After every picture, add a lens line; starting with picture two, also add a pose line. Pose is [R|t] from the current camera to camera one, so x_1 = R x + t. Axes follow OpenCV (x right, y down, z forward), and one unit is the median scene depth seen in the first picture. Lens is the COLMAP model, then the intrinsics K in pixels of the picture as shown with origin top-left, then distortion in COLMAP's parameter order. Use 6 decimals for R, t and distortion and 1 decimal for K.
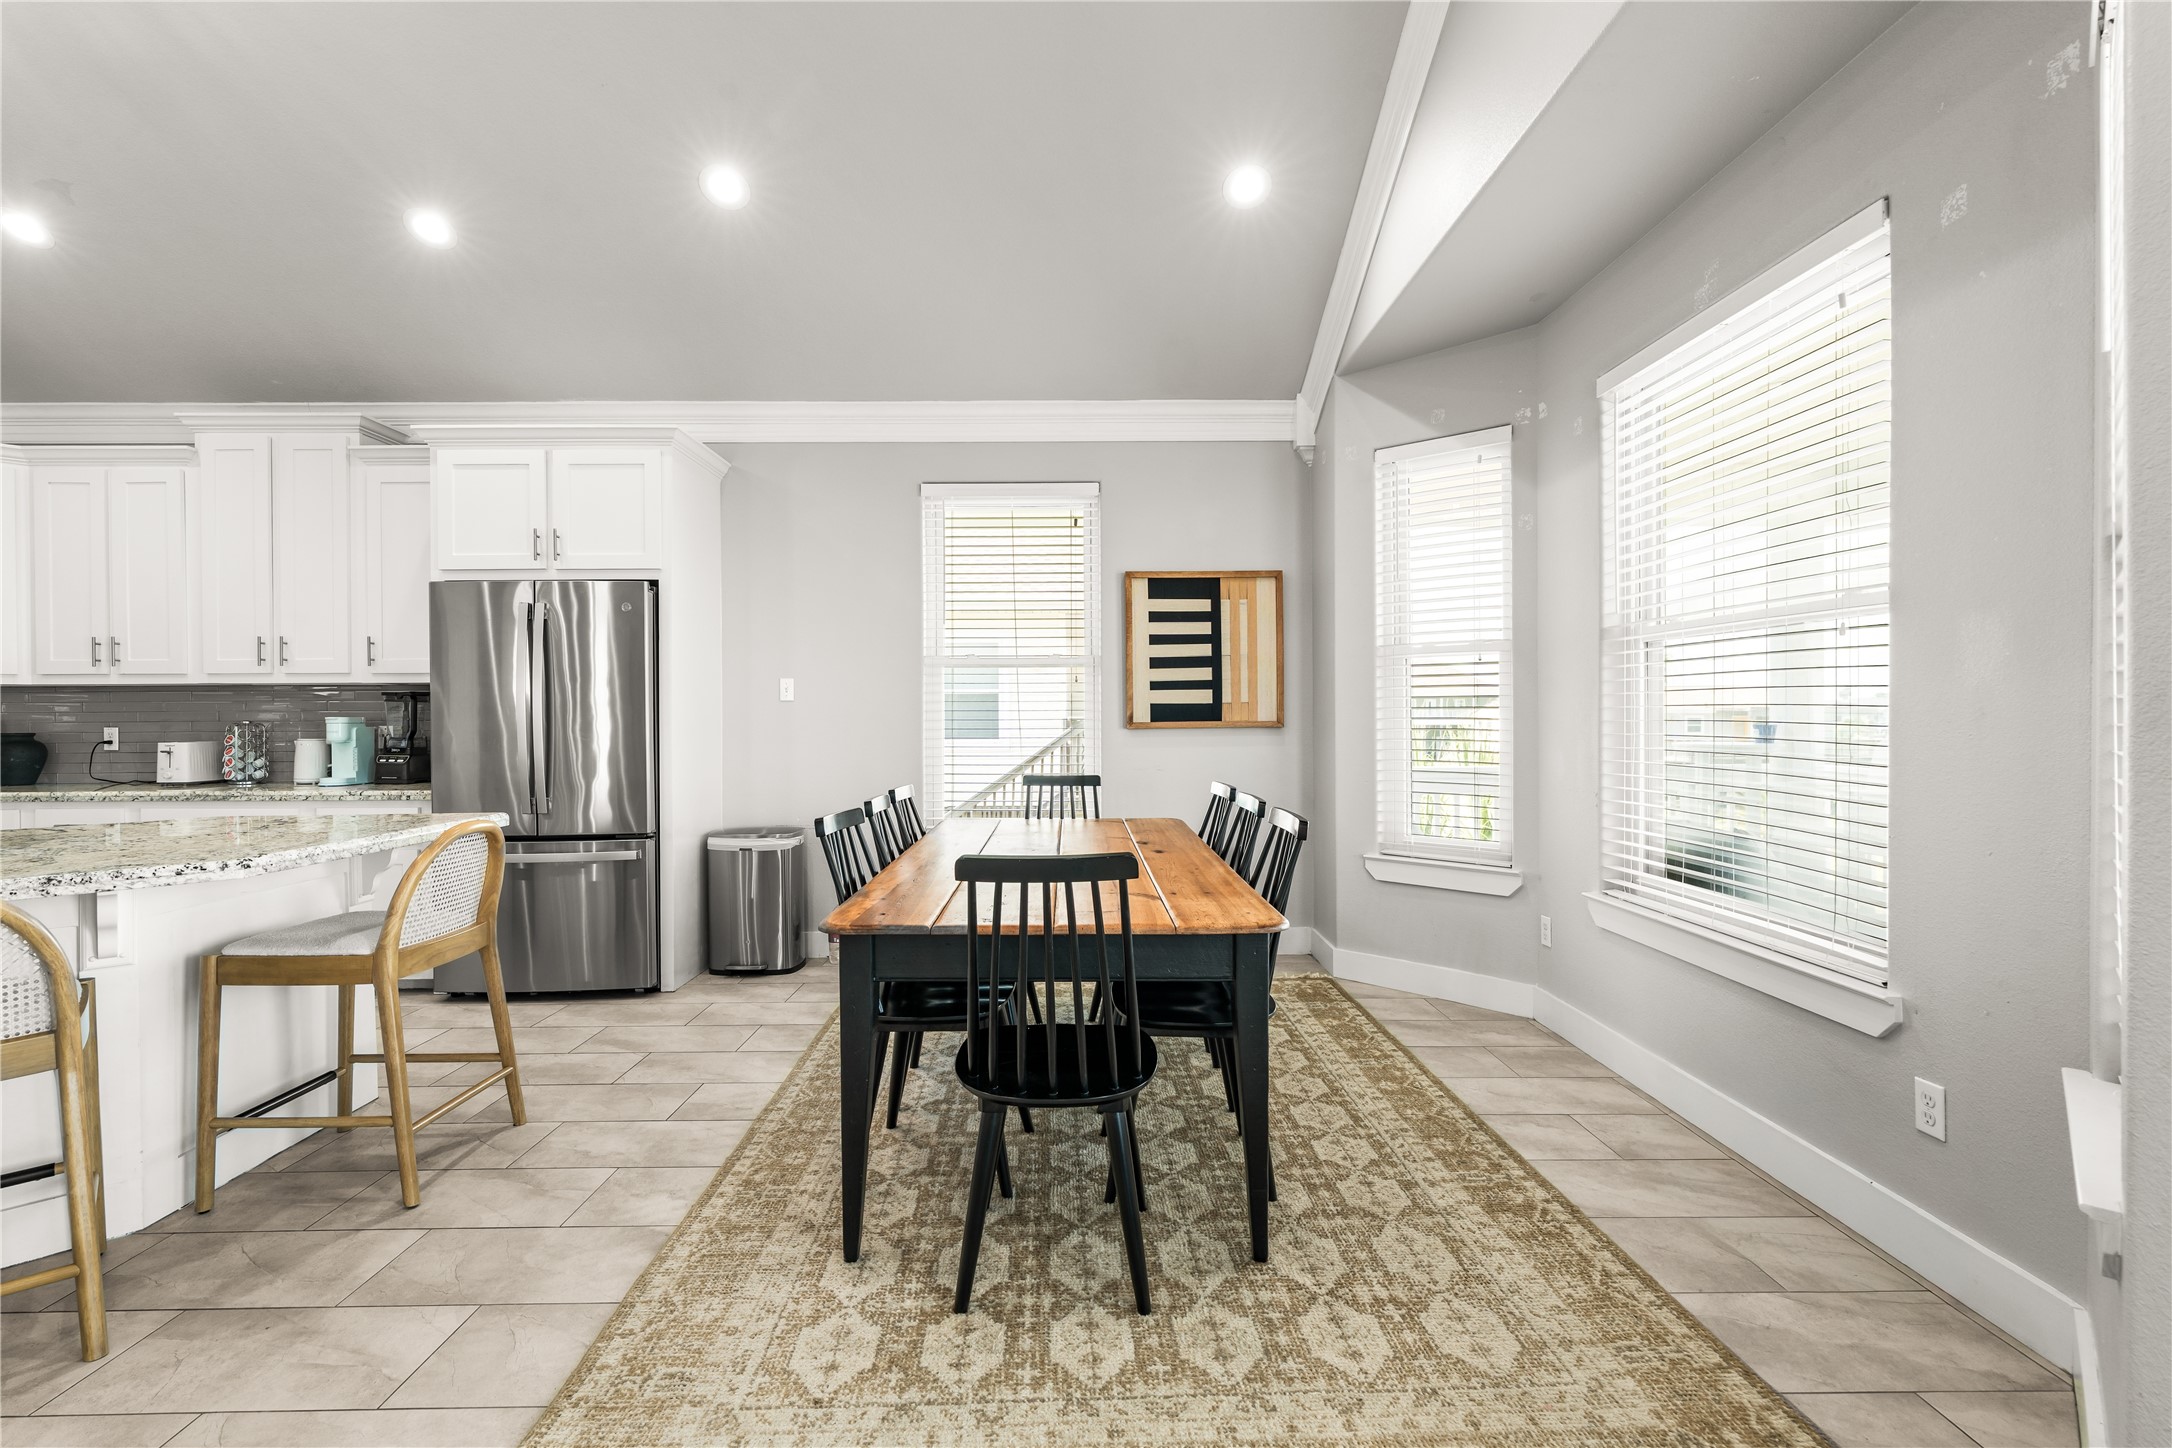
lens RADIAL K [[987.3, 0, 1098.0], [0, 987.3, 710.8], [0, 0, 1]] dist [-0.008220, 0.002452]
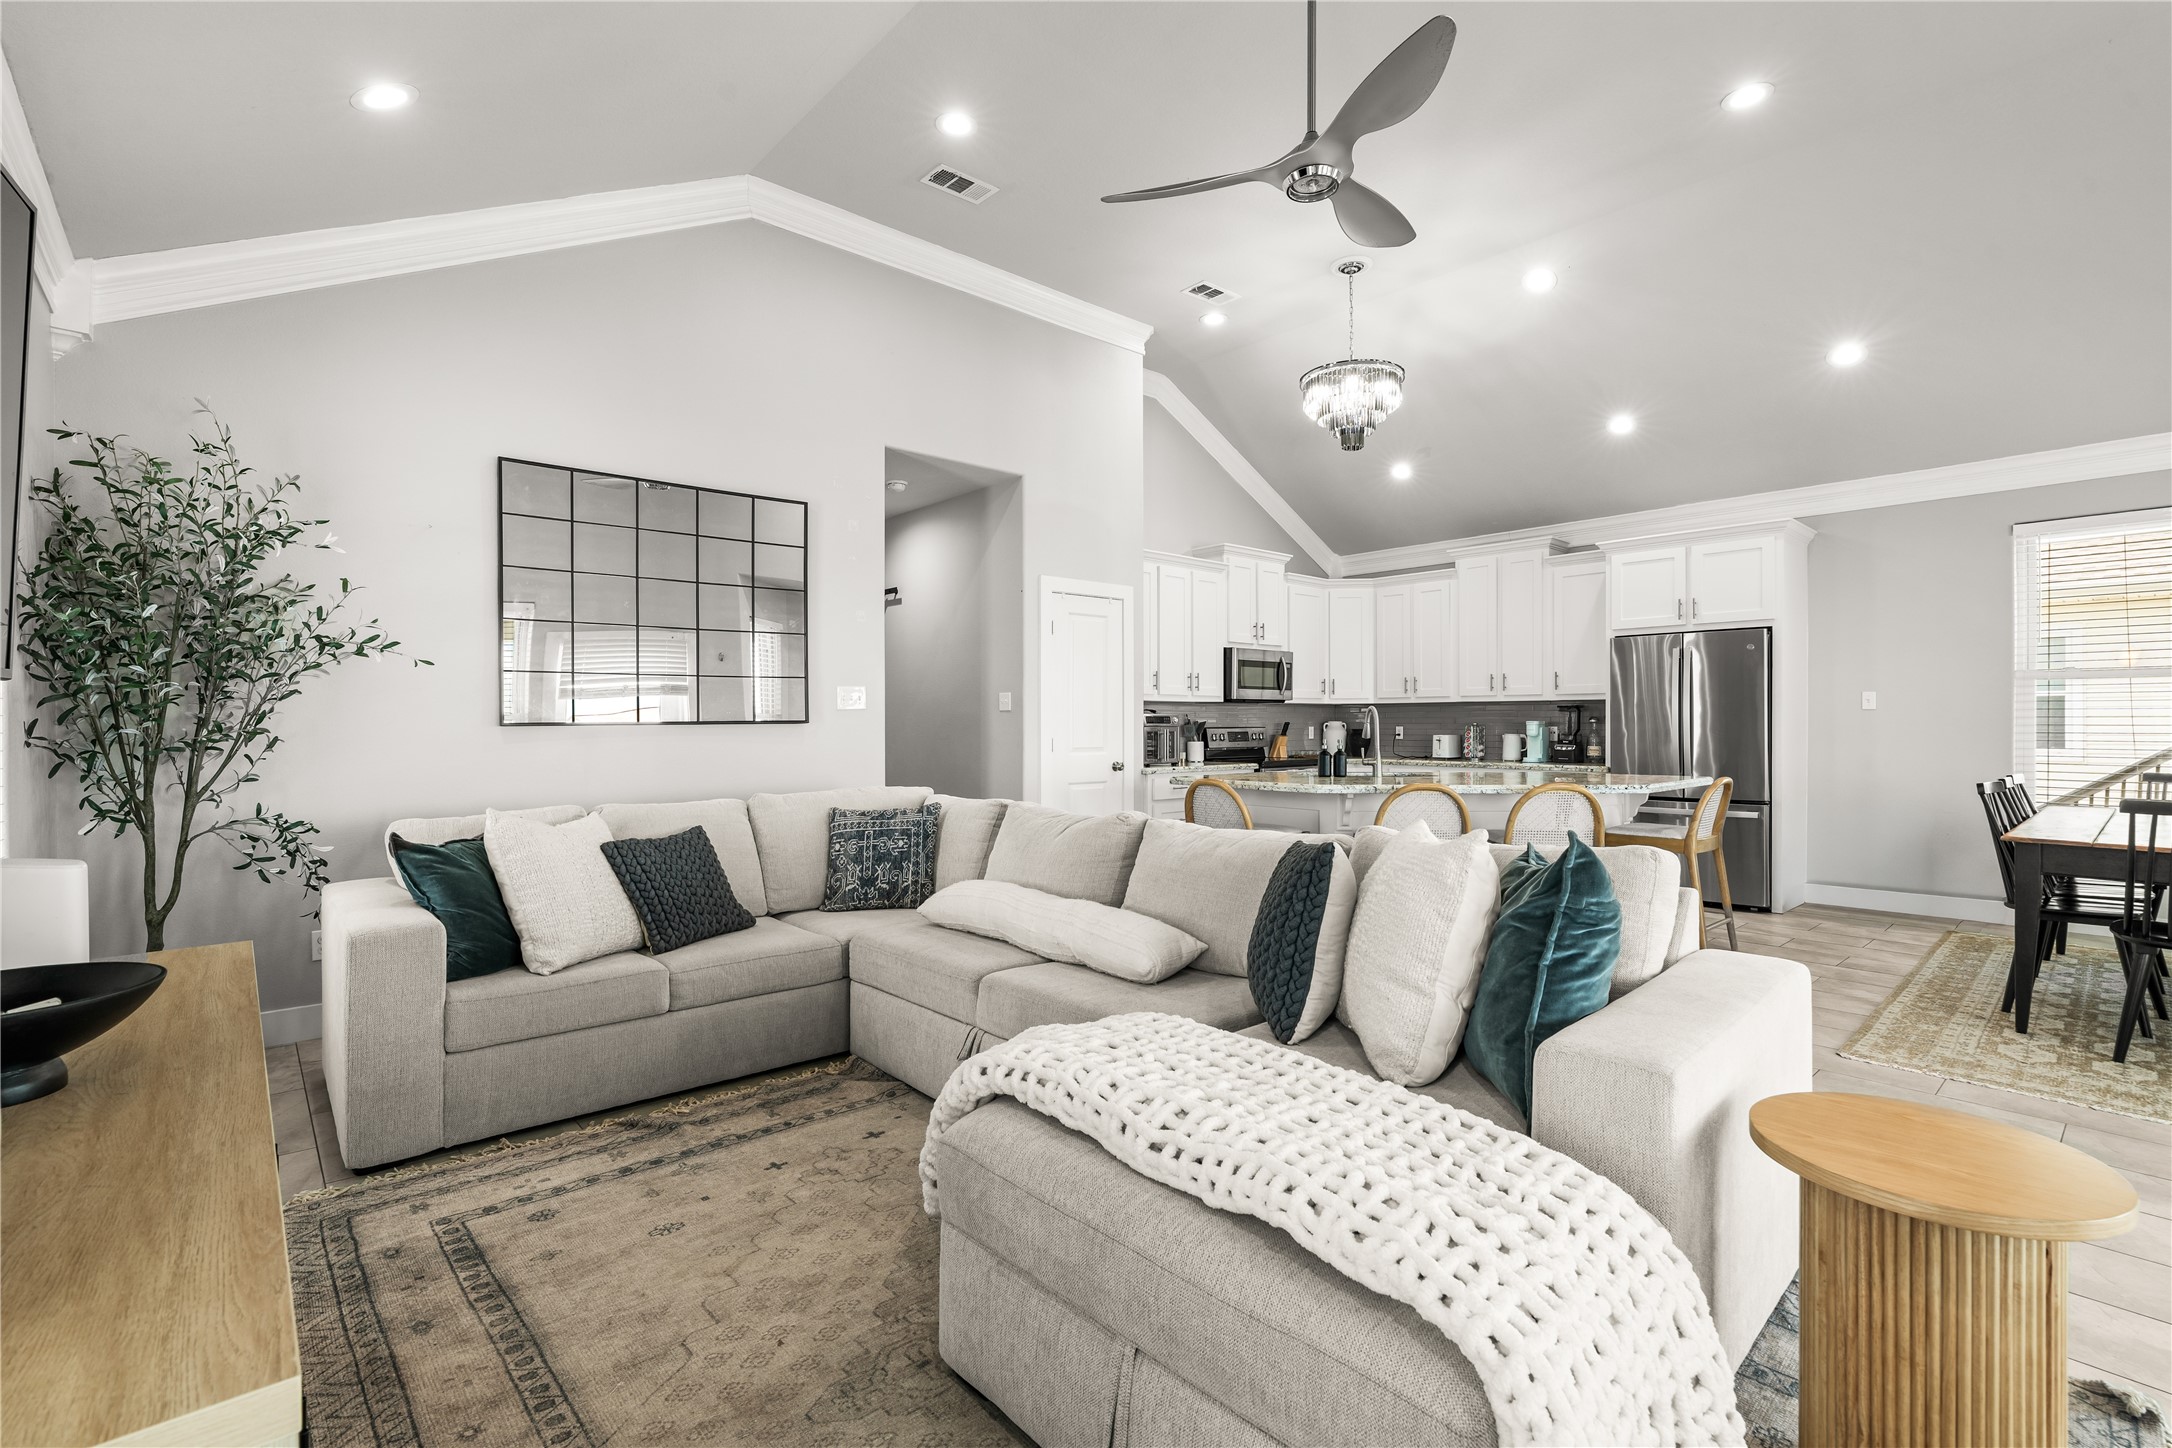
lens RADIAL K [[987.3, 0, 1080.6], [0, 987.3, 731.1], [0, 0, 1]] dist [-0.008220, 0.002452]
pose [[0.655379, 0.011043, -0.755219, -0.018147], [-0.000576, 0.999900, 0.014121, 0.000099], [0.755300, -0.008820, 0.655320, -0.672092]]
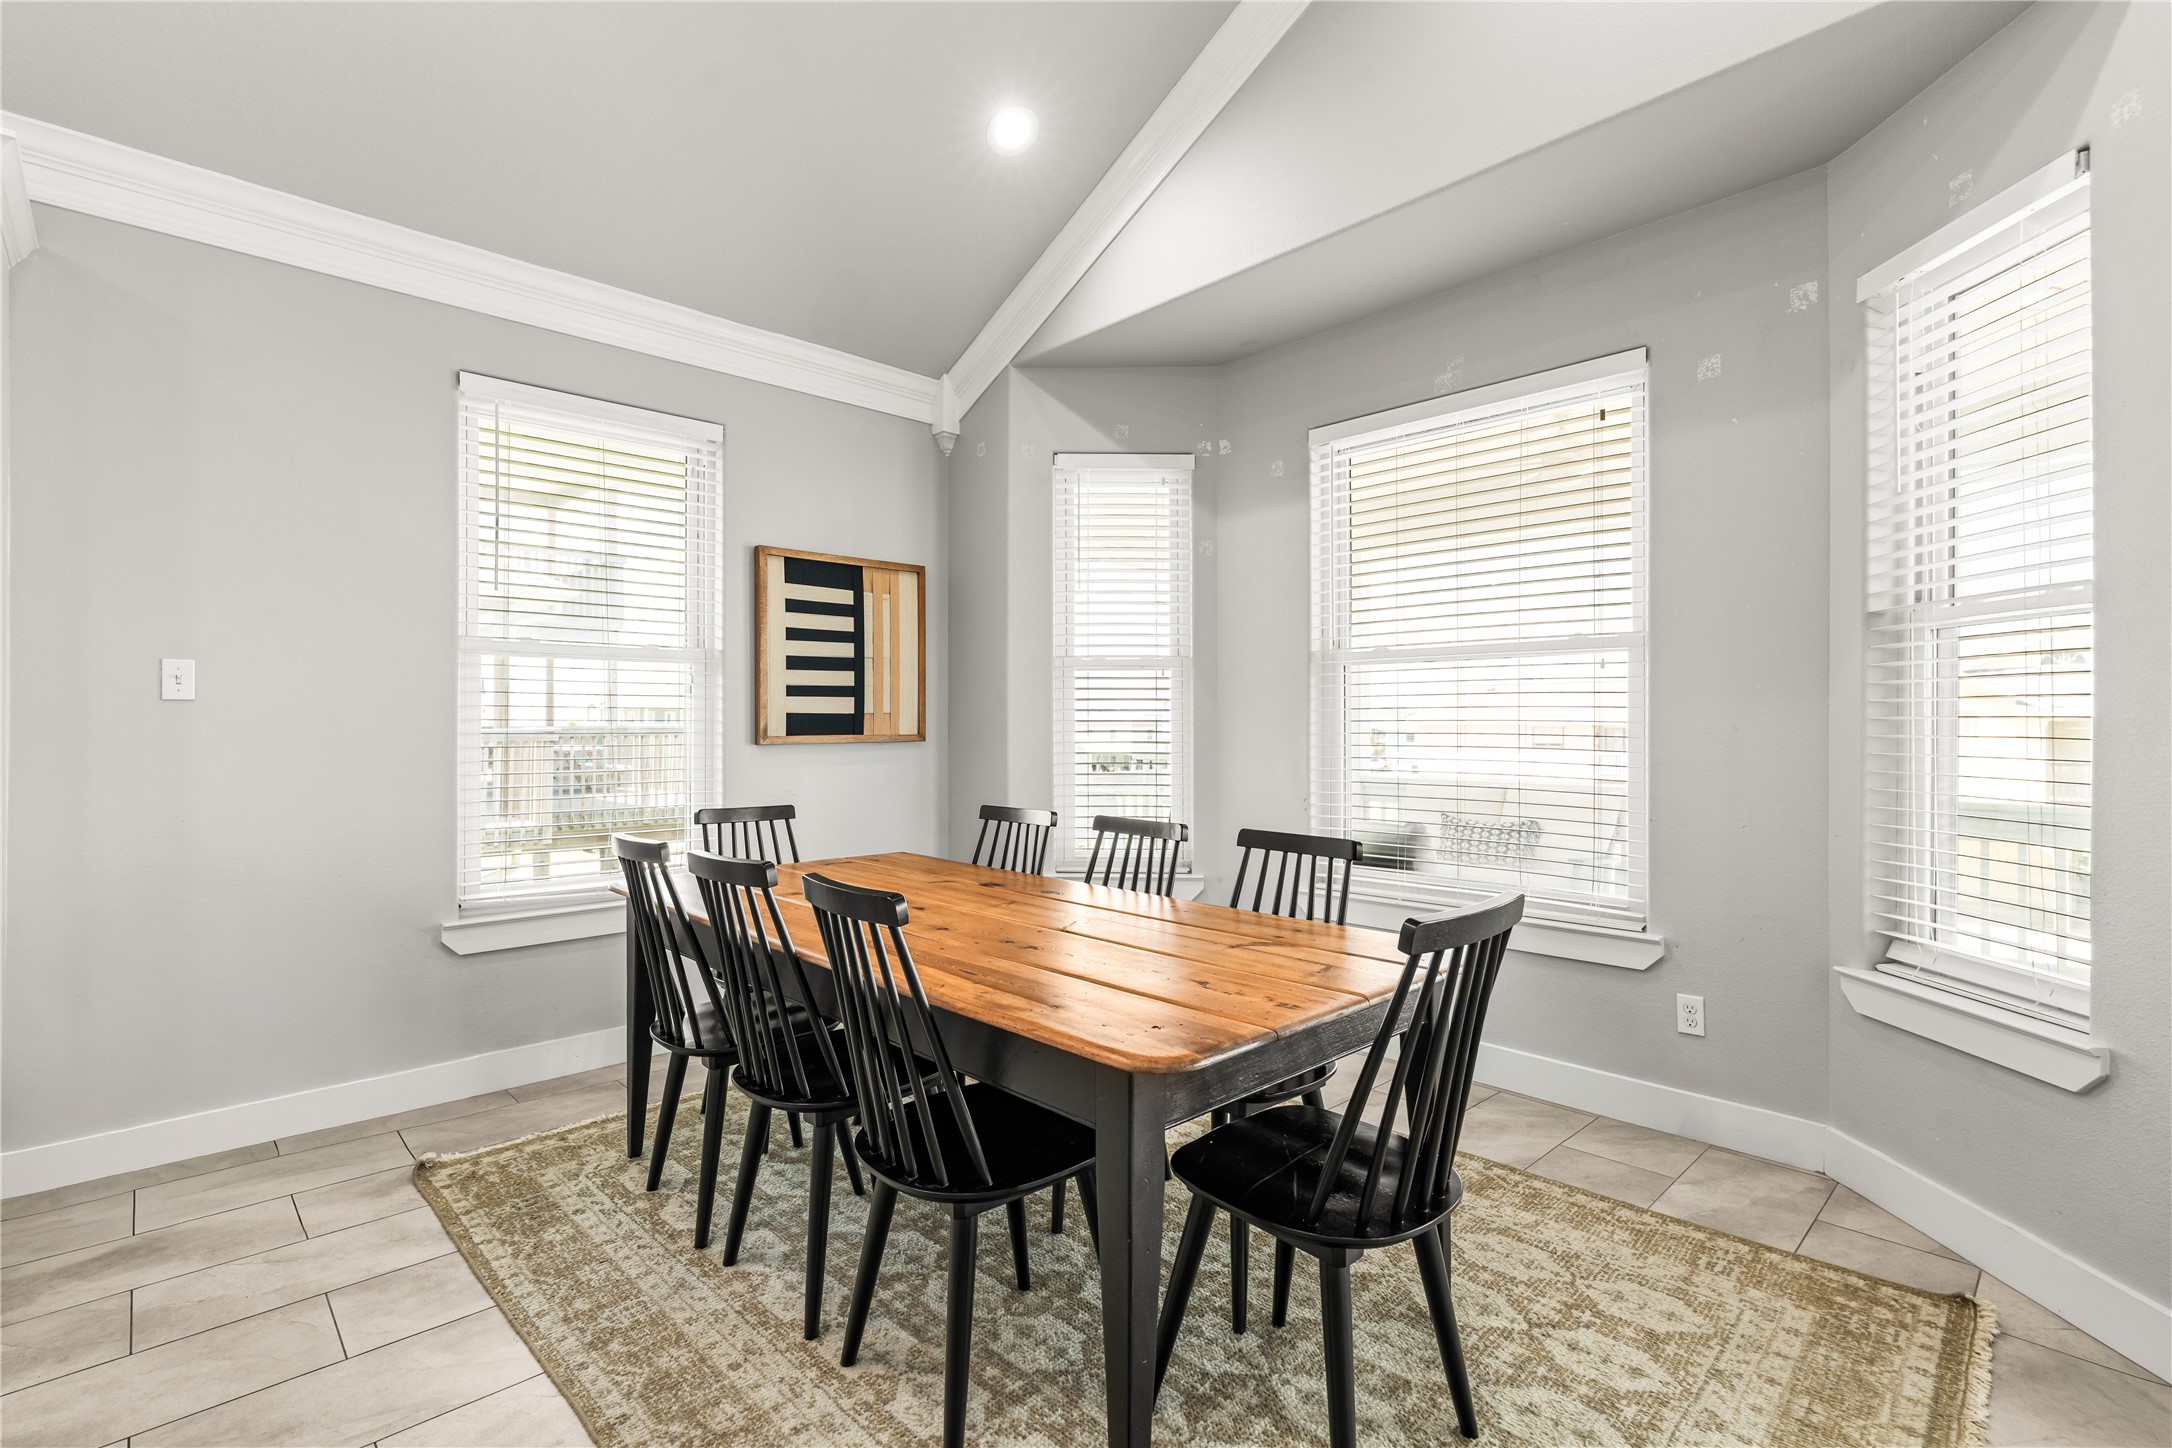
lens RADIAL K [[987.3, 0, 1063.0], [0, 987.3, 718.3], [0, 0, 1]] dist [-0.008220, 0.002452]
pose [[0.735586, 0.008110, 0.677383, -0.347642], [-0.005814, 0.999967, -0.005659, 0.000397], [-0.677407, 0.000224, 0.735609, 0.271408]]
